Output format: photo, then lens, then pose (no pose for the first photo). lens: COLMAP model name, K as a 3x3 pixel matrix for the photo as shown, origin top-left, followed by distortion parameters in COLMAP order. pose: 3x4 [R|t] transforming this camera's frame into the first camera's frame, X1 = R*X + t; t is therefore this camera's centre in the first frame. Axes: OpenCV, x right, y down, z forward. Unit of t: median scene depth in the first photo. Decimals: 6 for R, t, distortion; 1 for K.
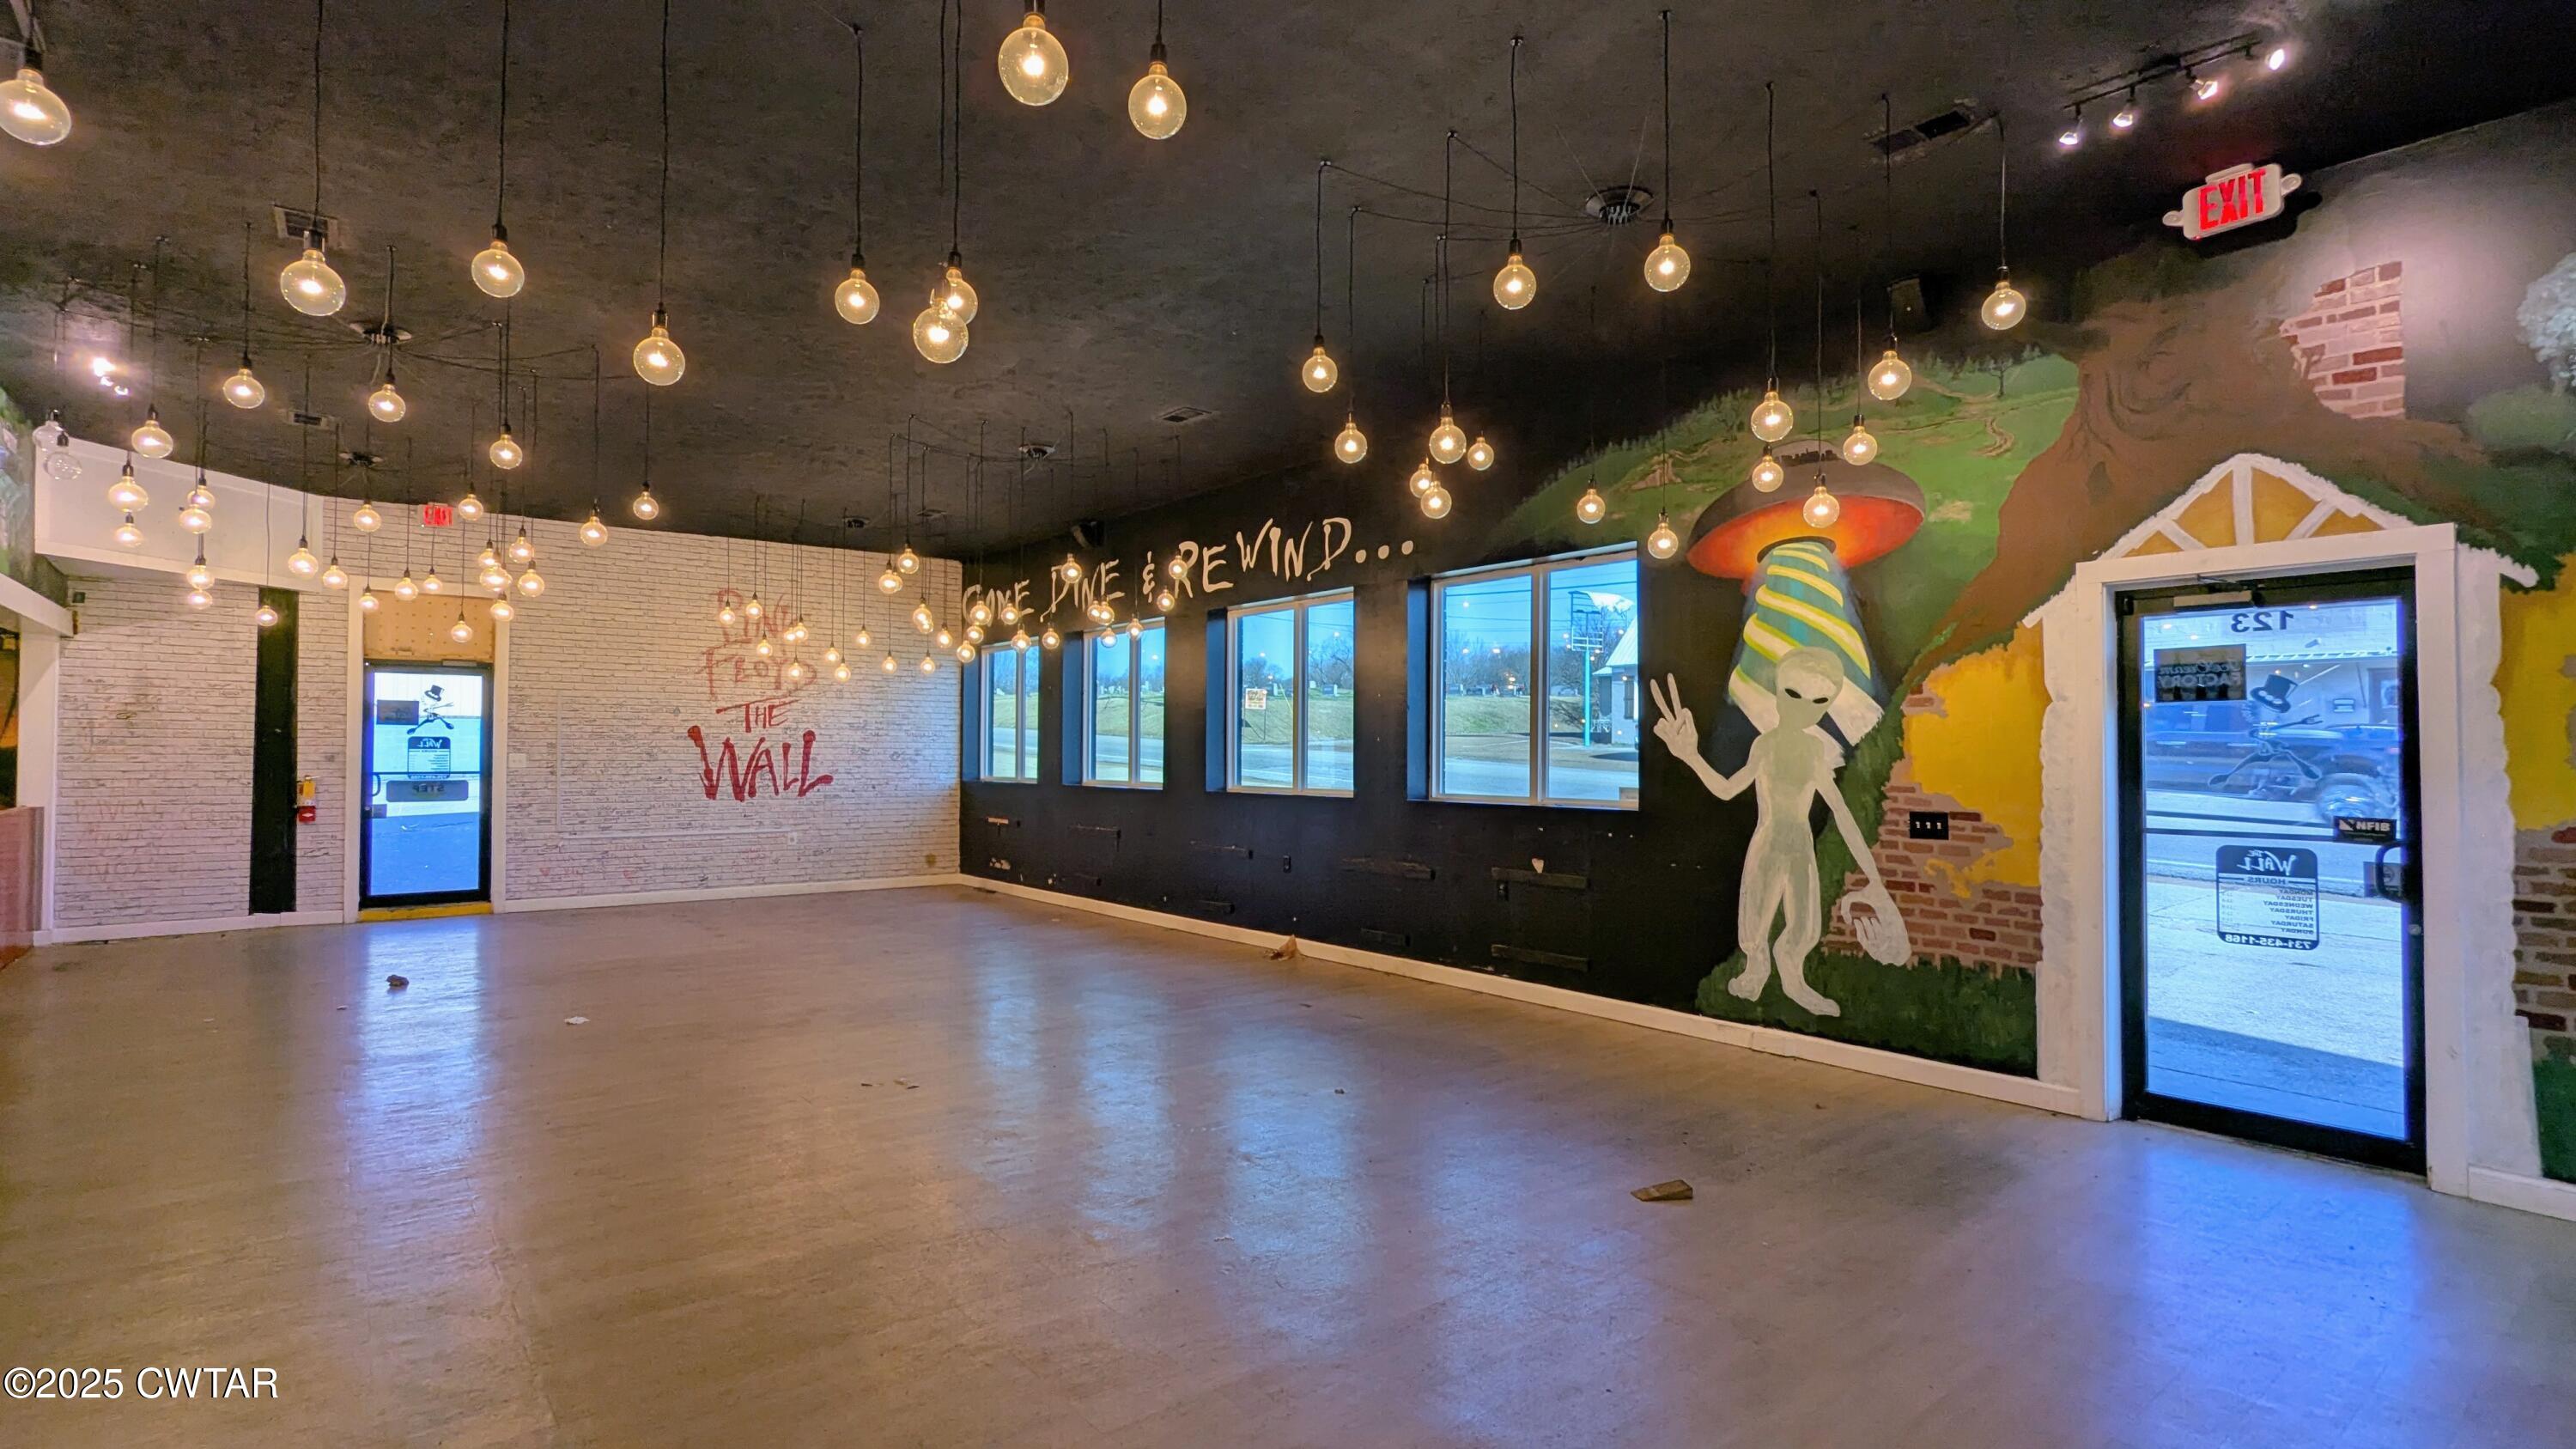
lens RADIAL K [[1199.9, 0, 1291.2], [0, 1199.9, 734.6], [0, 0, 1]] dist [-0.006151, 0.001996]
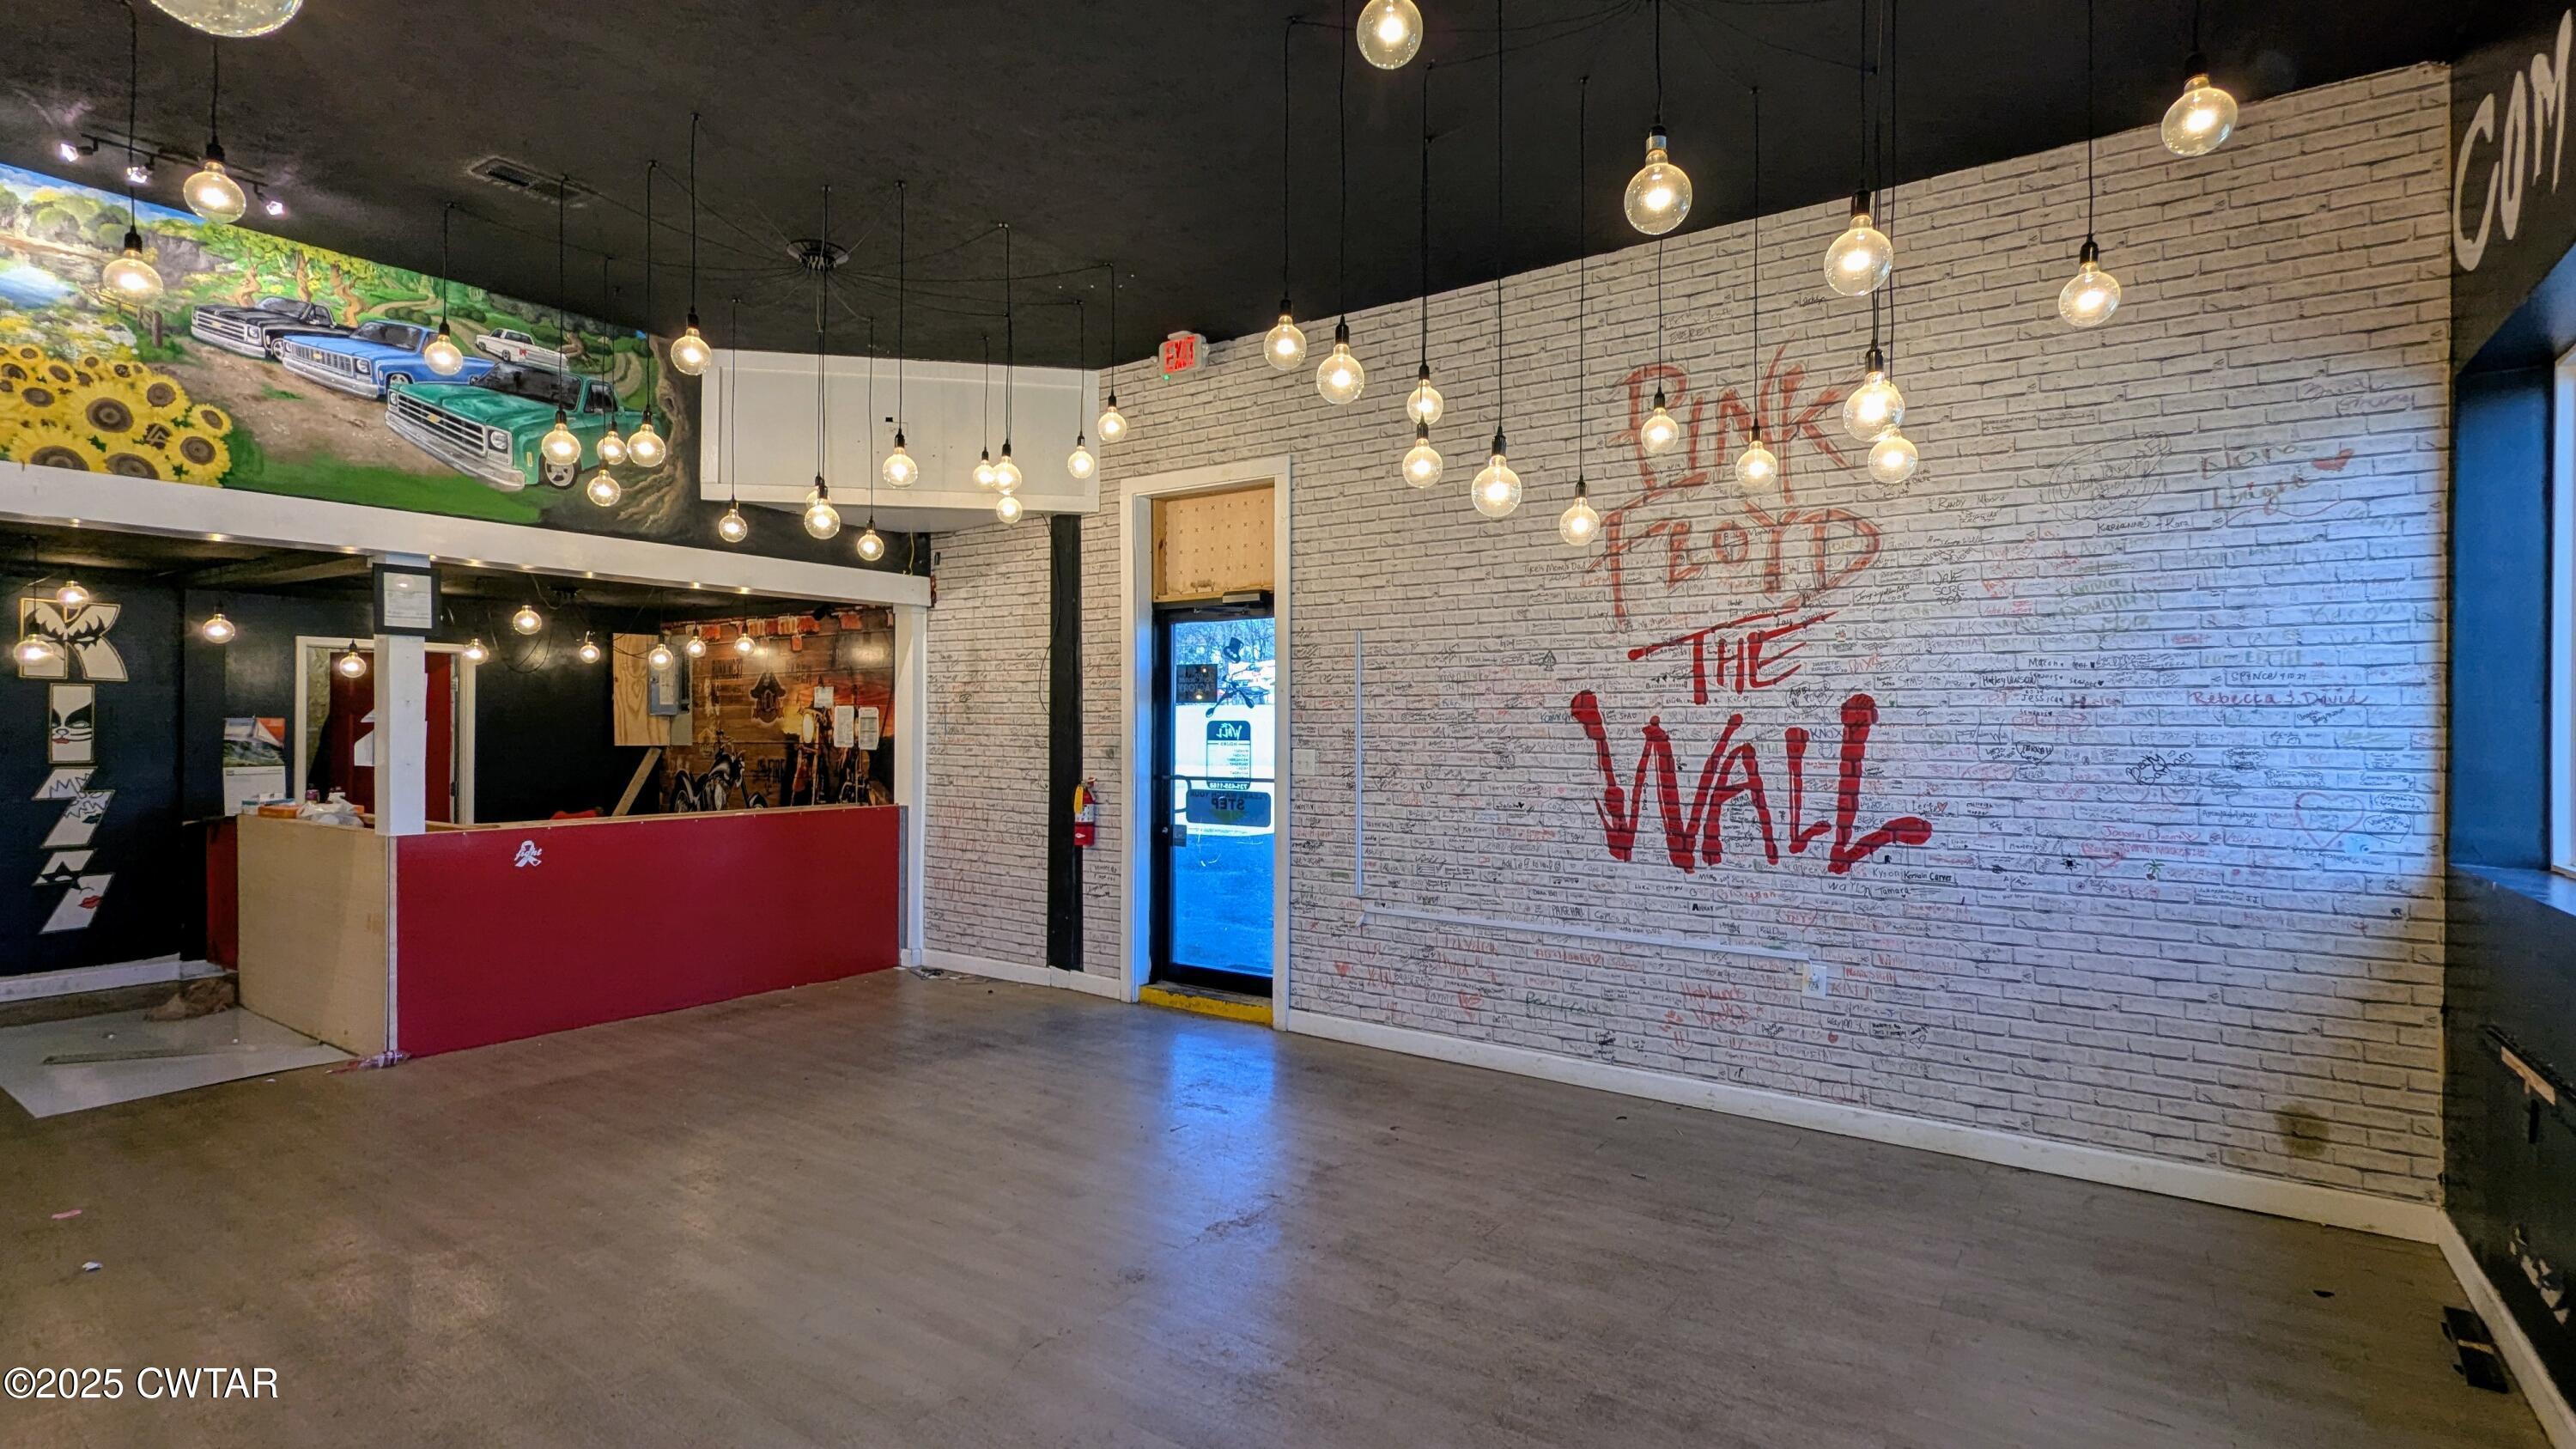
lens RADIAL K [[1199.9, 0, 1295.8], [0, 1199.9, 732.1], [0, 0, 1]] dist [-0.006151, 0.001996]
pose [[0.275127, 0.000426, -0.961408, -0.127033], [0.009734, 0.999947, 0.003229, 0.006745], [0.961359, -0.010247, 0.275108, 0.974112]]
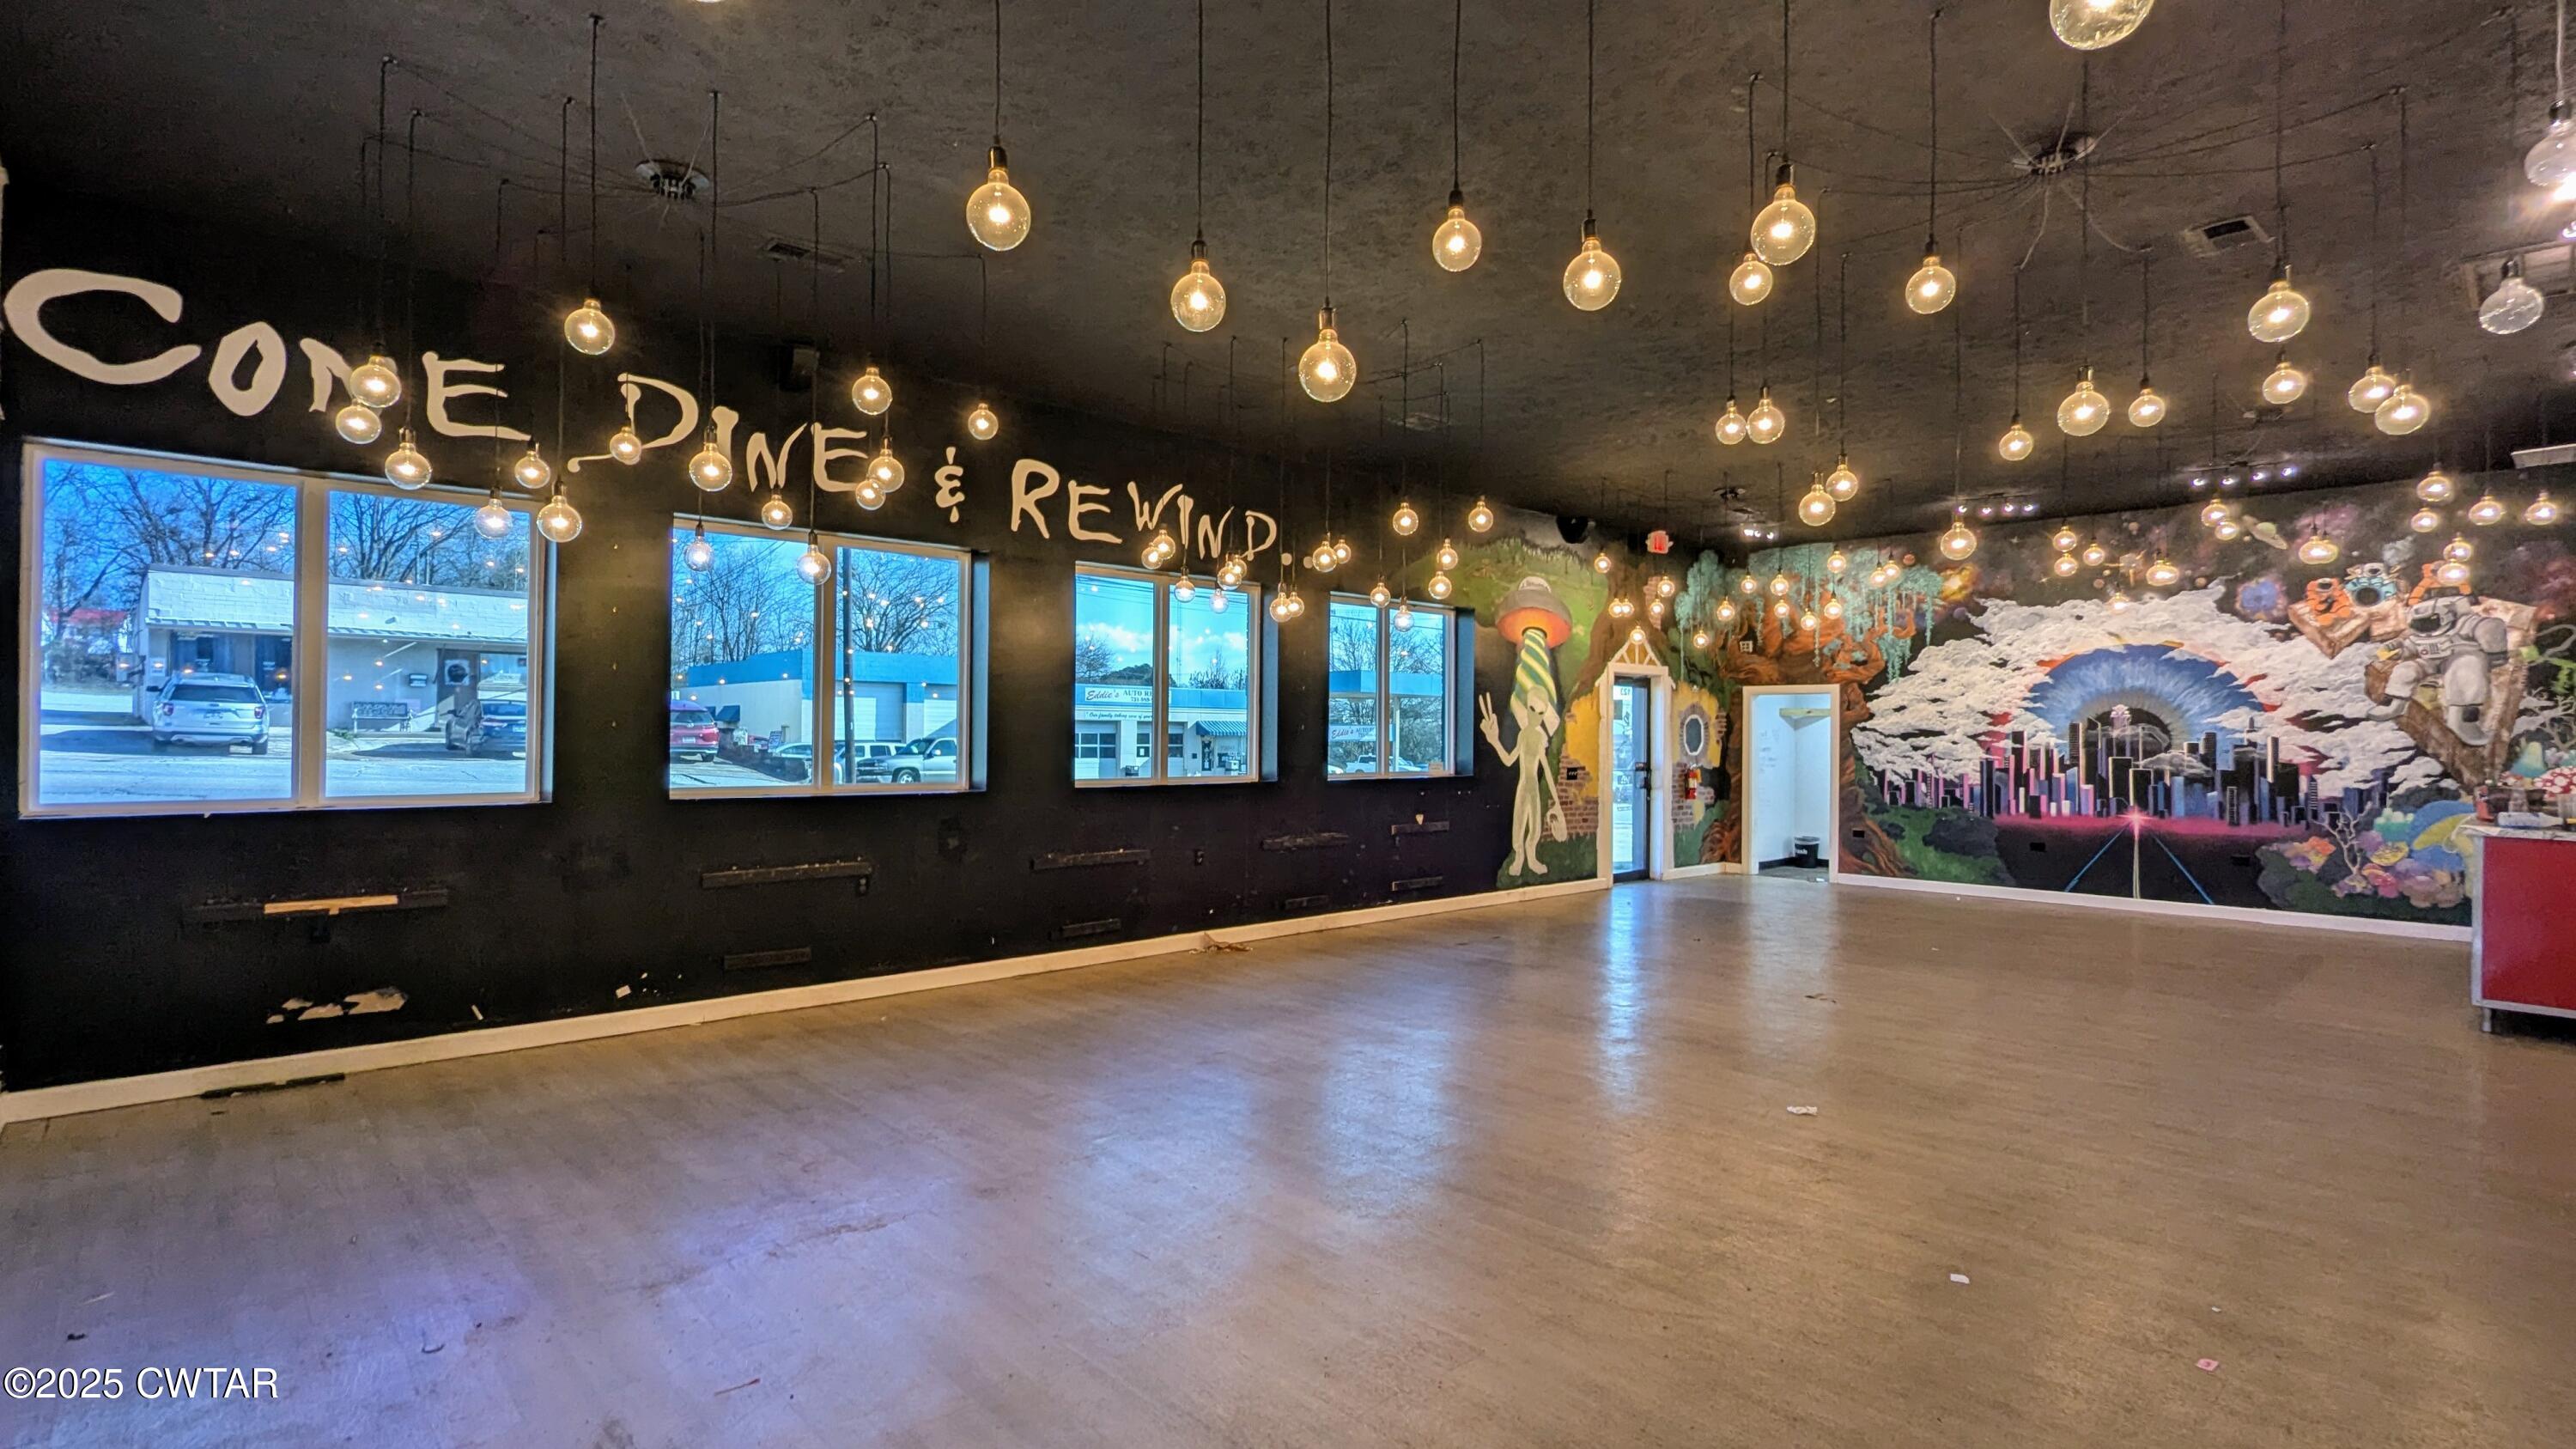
lens RADIAL K [[1199.9, 0, 1278.0], [0, 1199.9, 728.2], [0, 0, 1]] dist [-0.006151, 0.001996]
pose [[-0.058779, 0.000873, 0.998271, -0.914119], [-0.023889, 0.999712, -0.002281, 0.006440], [-0.997985, -0.023982, -0.058742, 0.951349]]
